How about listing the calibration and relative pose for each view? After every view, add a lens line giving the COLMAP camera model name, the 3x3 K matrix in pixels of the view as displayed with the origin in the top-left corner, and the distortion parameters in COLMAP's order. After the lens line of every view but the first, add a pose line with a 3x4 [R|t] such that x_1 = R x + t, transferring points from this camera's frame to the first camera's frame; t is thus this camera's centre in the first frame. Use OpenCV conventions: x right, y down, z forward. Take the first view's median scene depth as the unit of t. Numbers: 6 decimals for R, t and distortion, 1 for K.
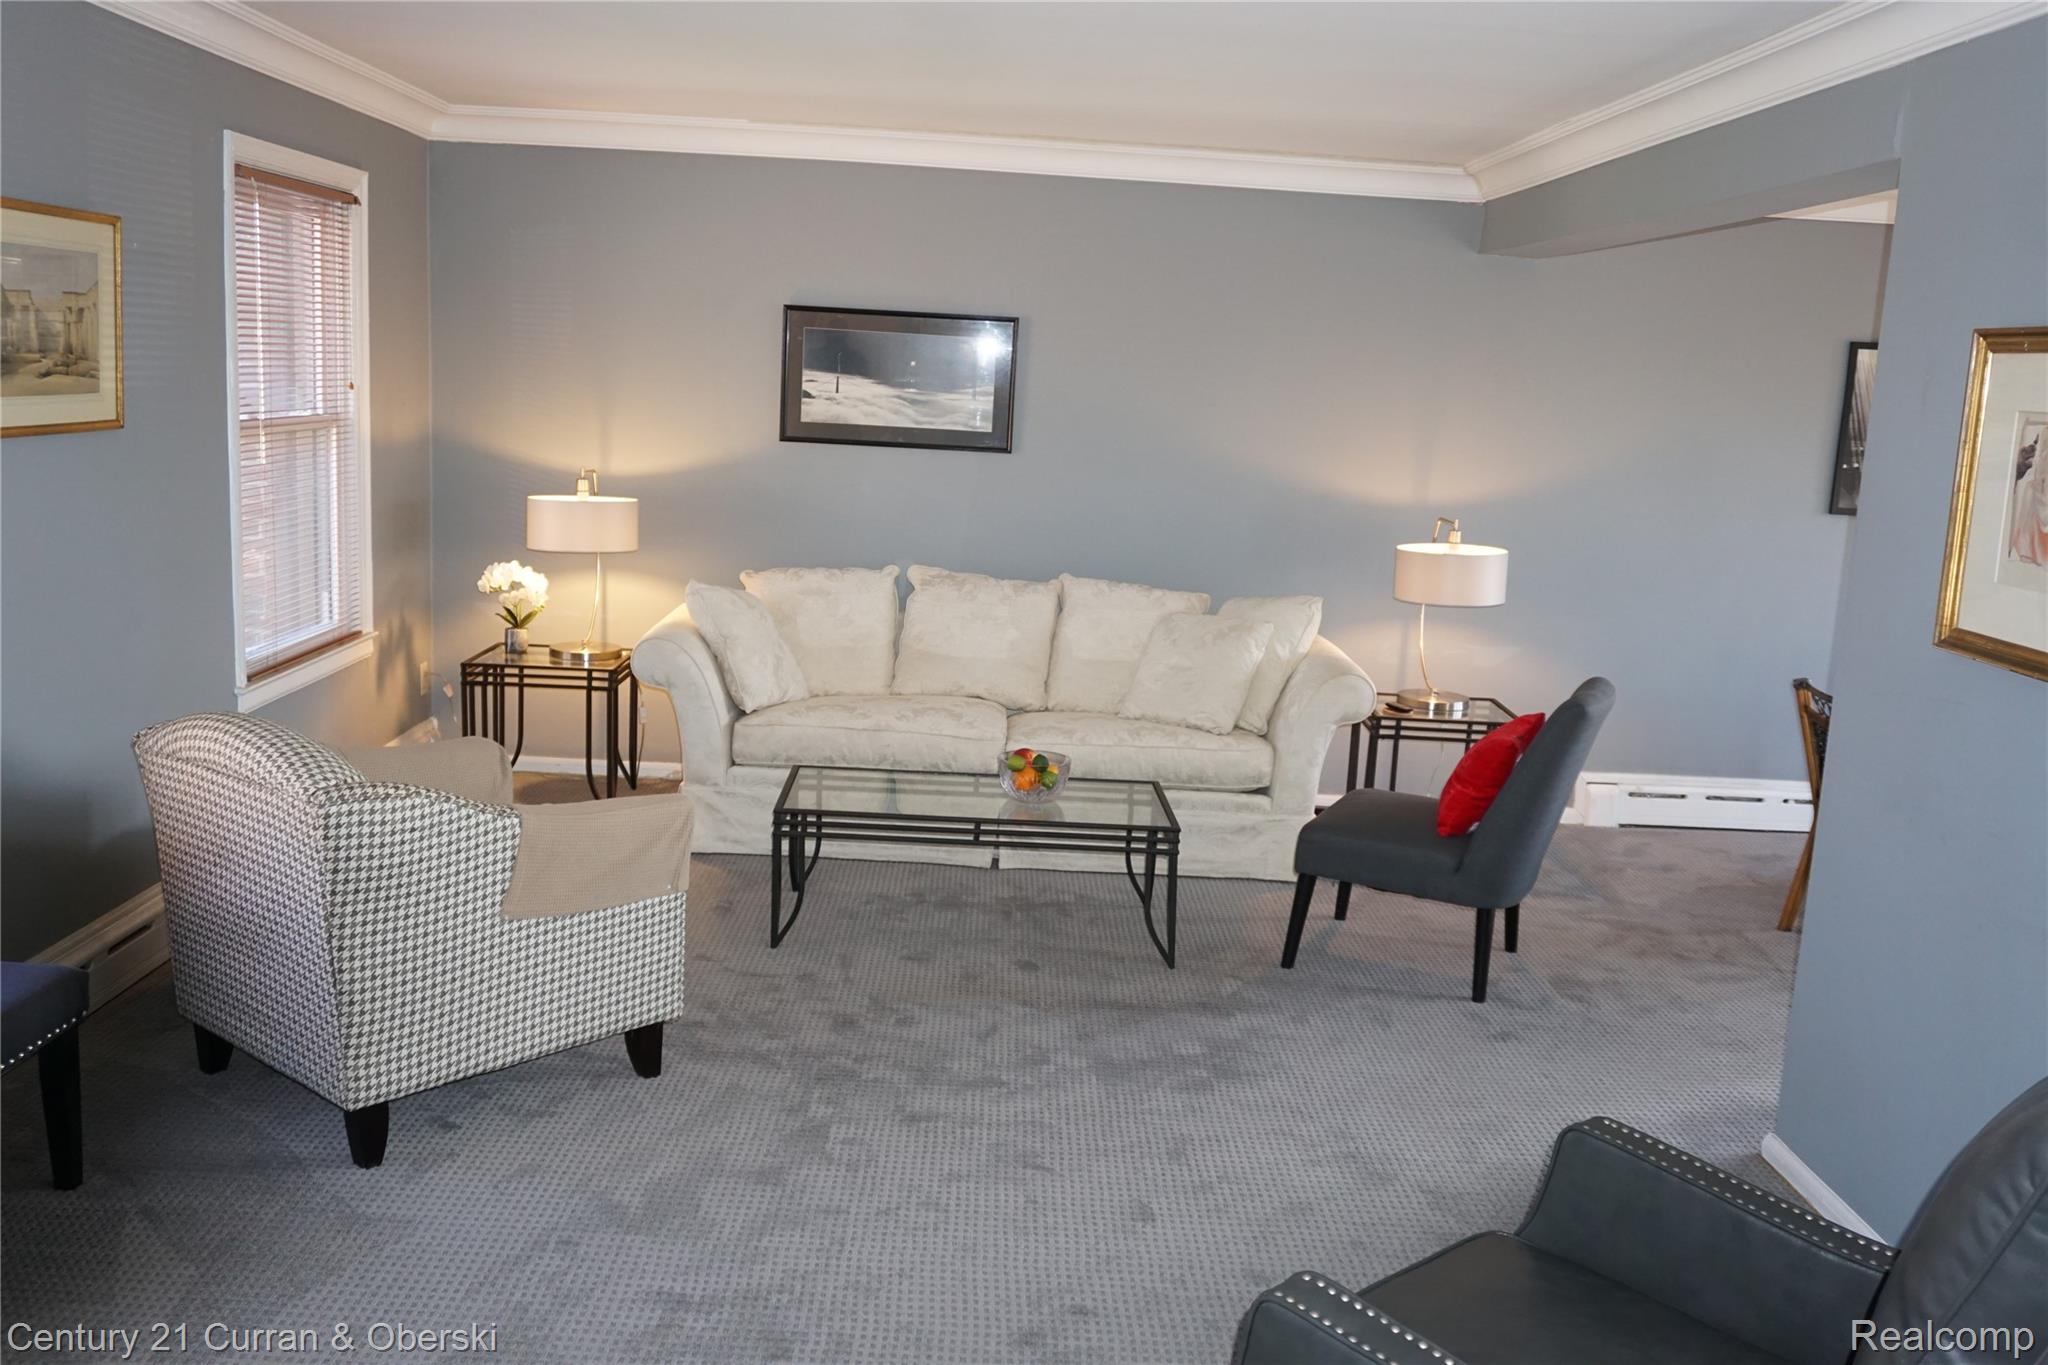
lens RADIAL K [[1739.1, 0, 1024.0], [0, 1739.1, 682.5], [0, 0, 1]] dist [-0.008449, -0.000423]
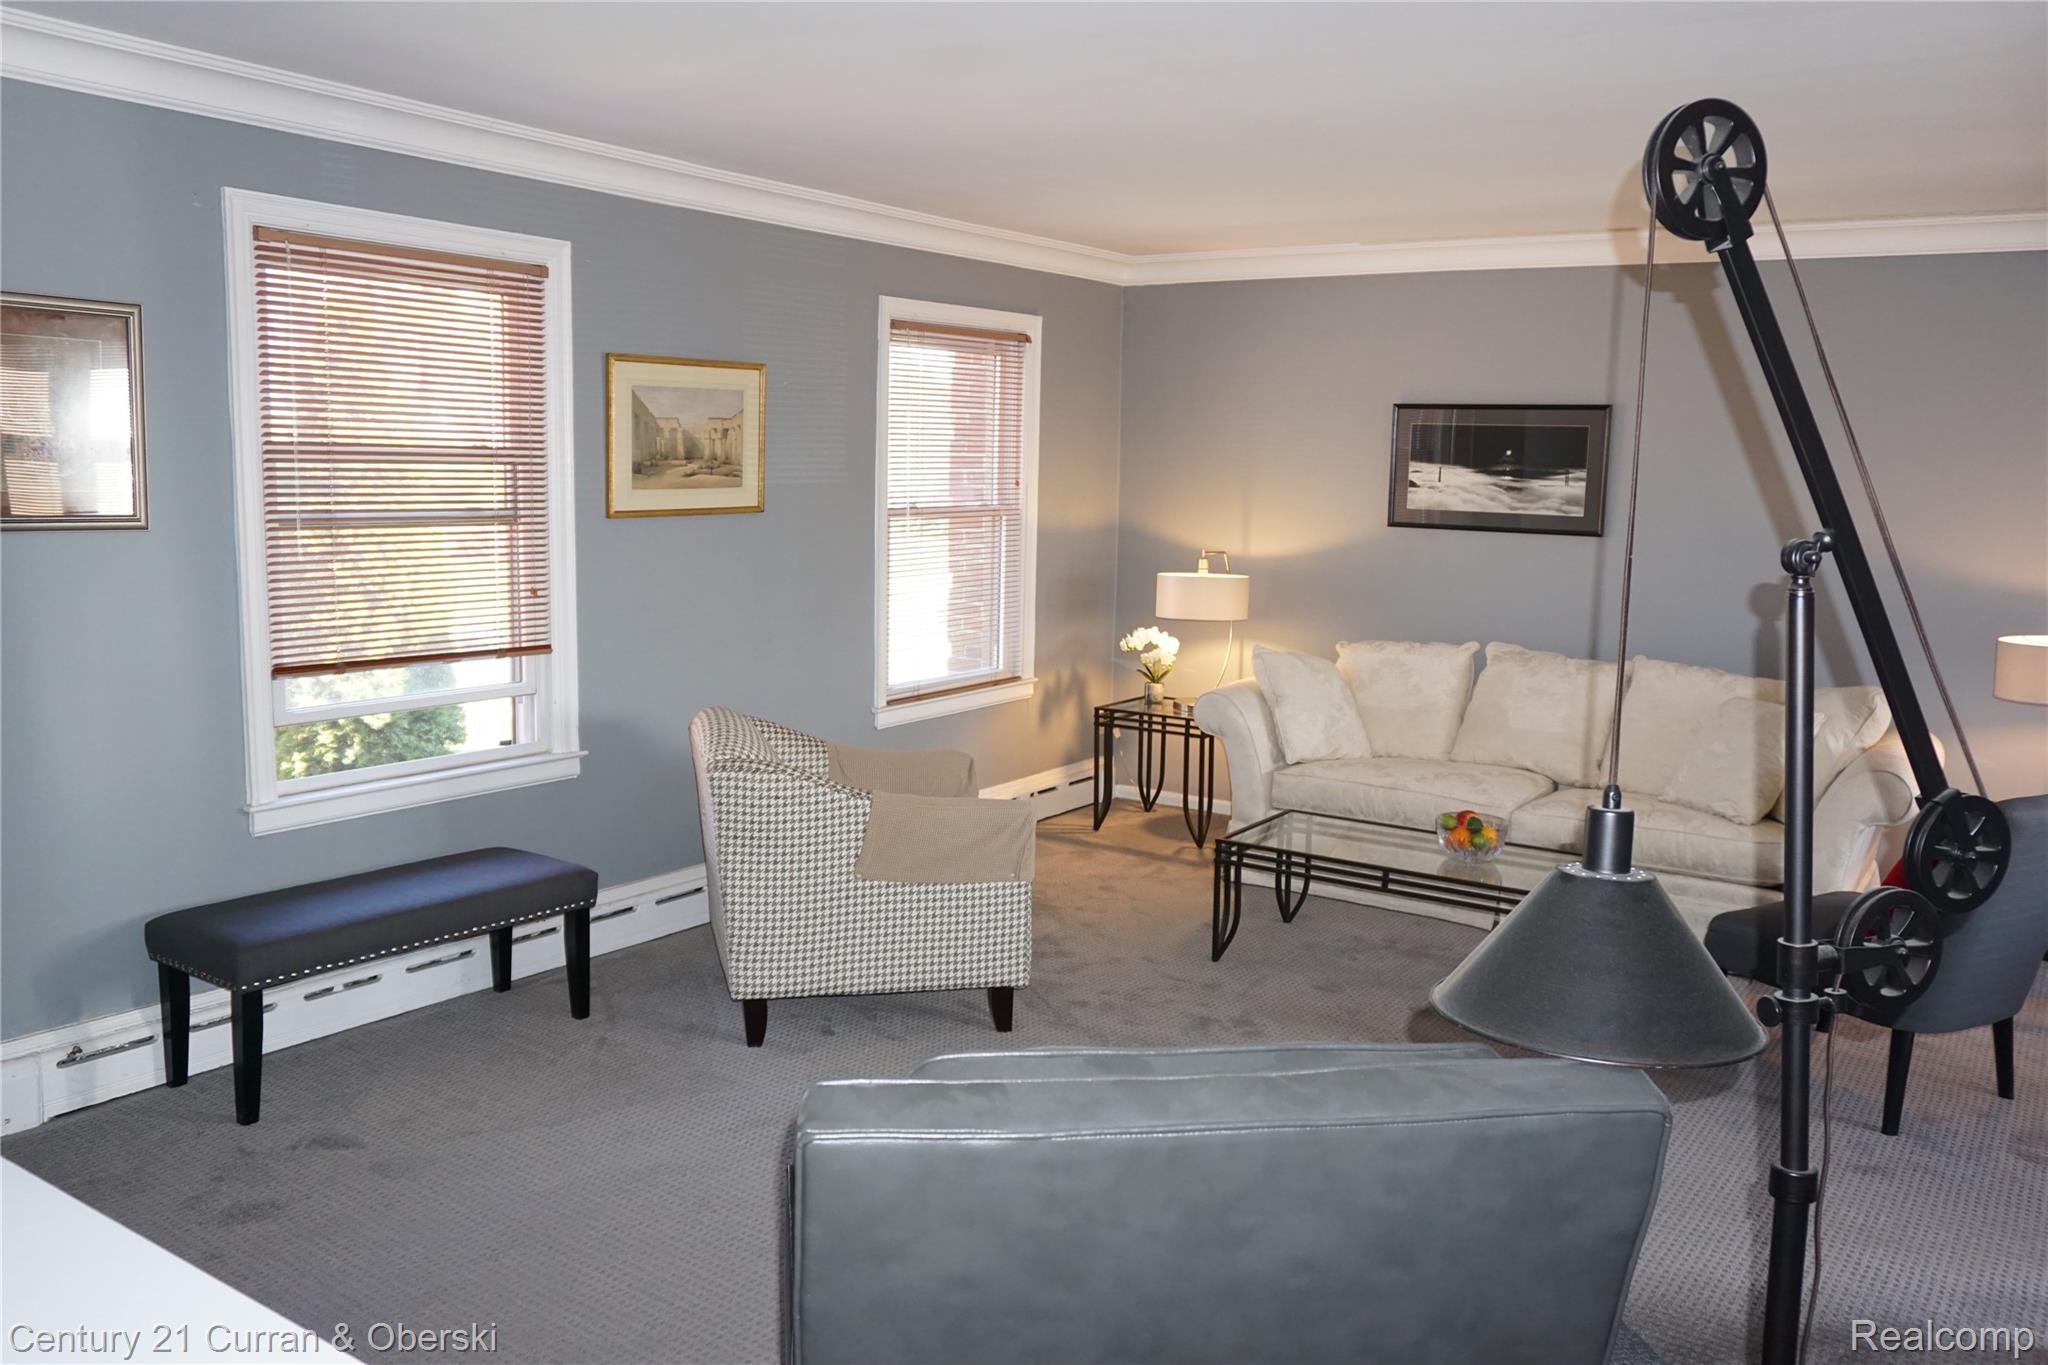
lens RADIAL K [[1614.5, 0, 1023.8], [0, 1614.5, 694.4], [0, 0, 1]] dist [-0.032158, 0.016048]
pose [[0.815547, 0.050533, -0.576481, 0.299678], [-0.078688, 0.996611, -0.023960, 0.011206], [0.573316, 0.064903, 0.816759, 0.044077]]
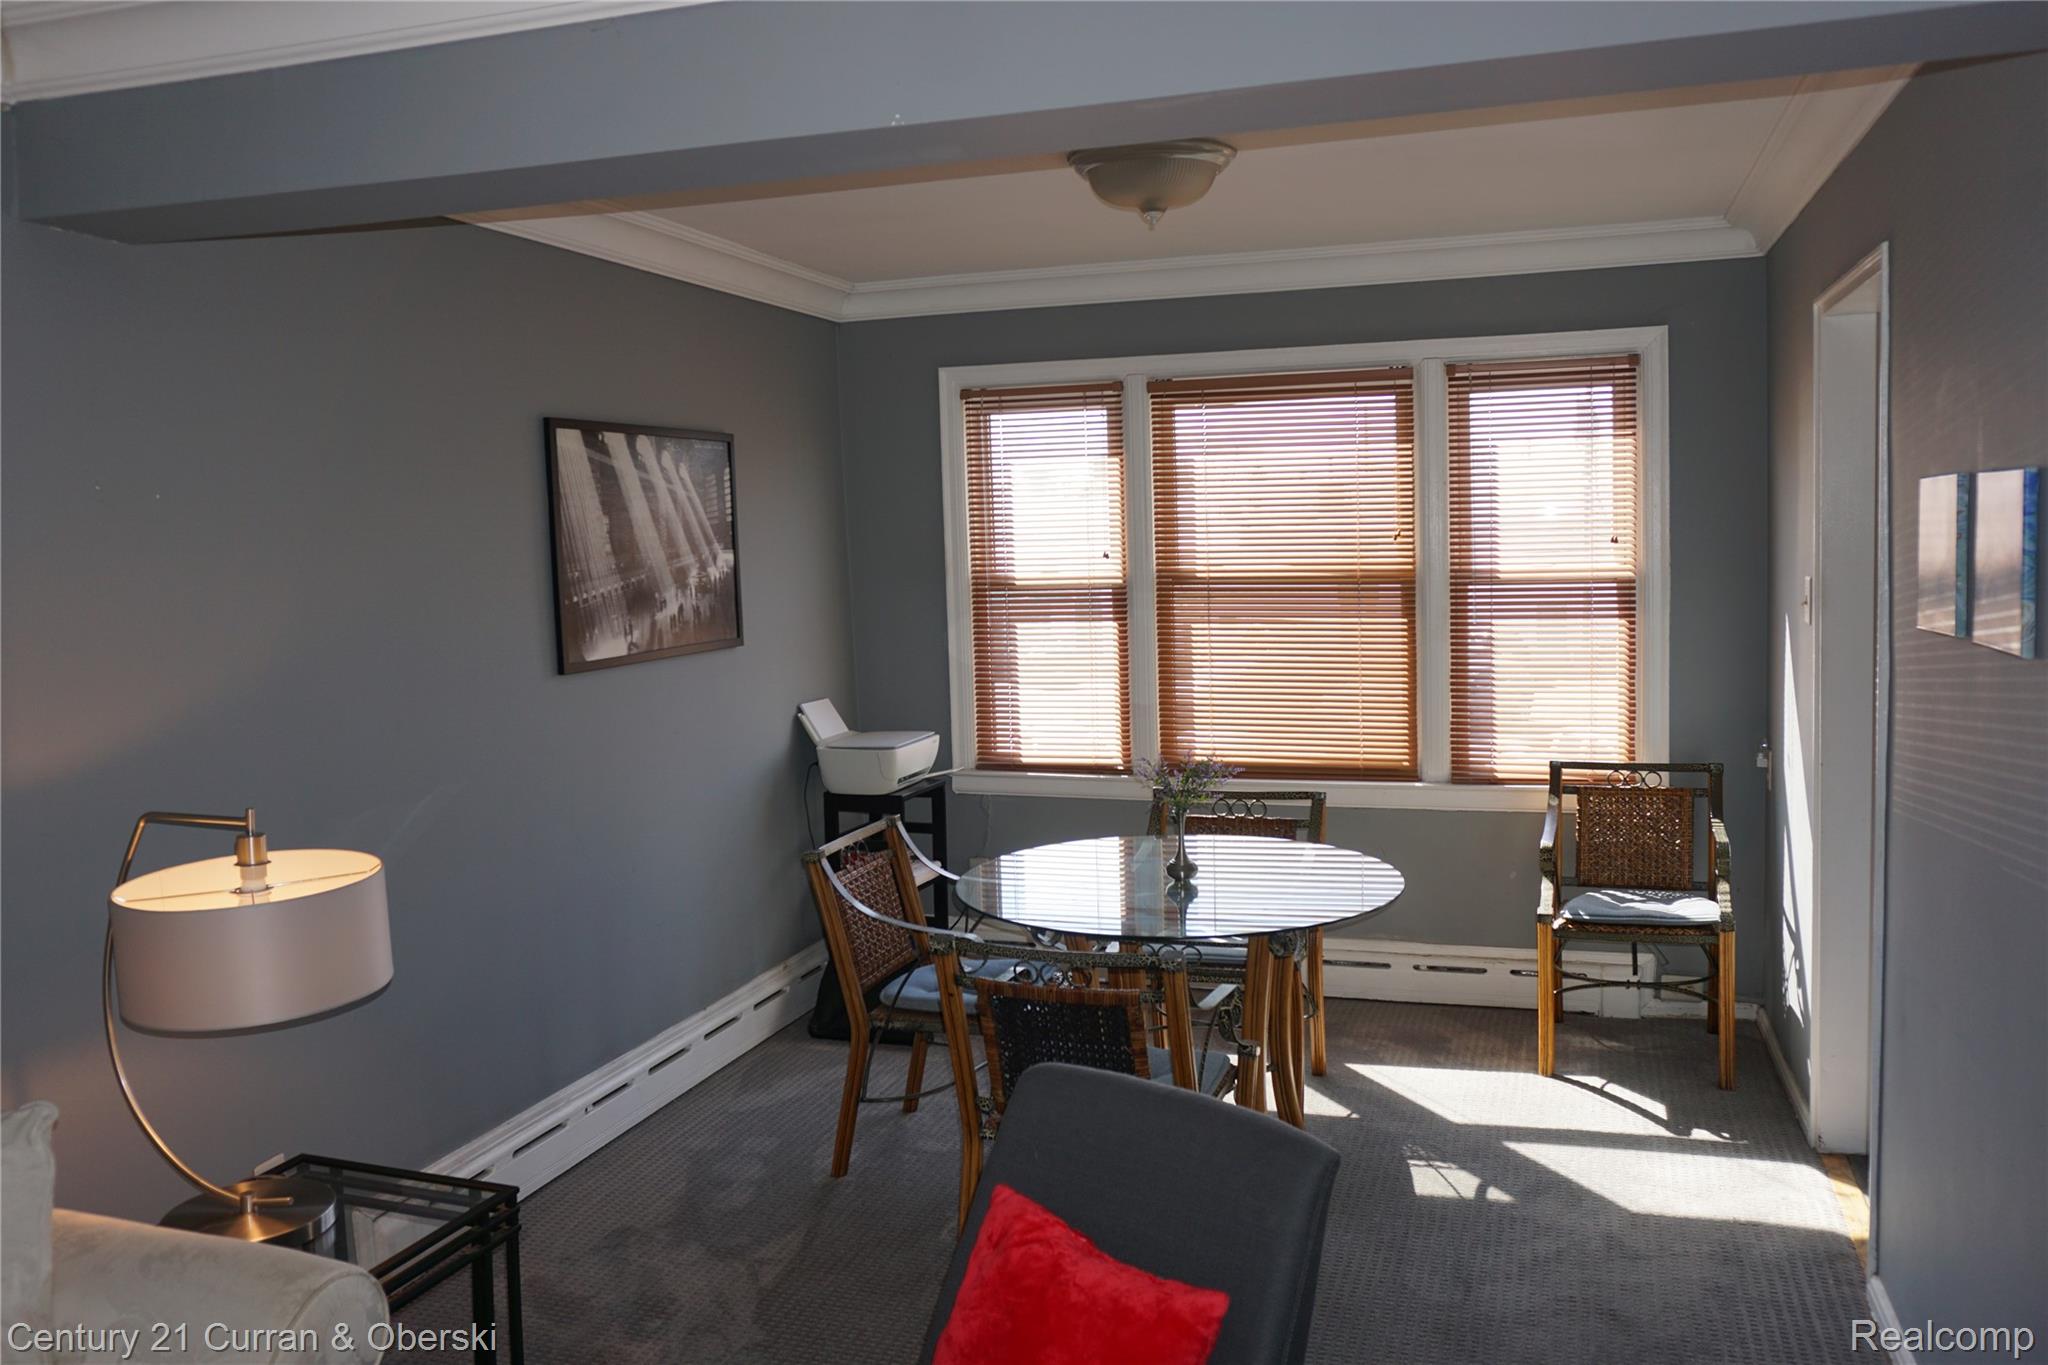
lens RADIAL K [[1614.5, 0, 1023.8], [0, 1614.5, 694.4], [0, 0, 1]] dist [-0.032158, 0.016048]
pose [[0.329217, -0.150773, 0.932139, -0.062594], [0.204057, 0.975203, 0.085669, -0.122854], [-0.921942, 0.162006, 0.351820, 0.707541]]
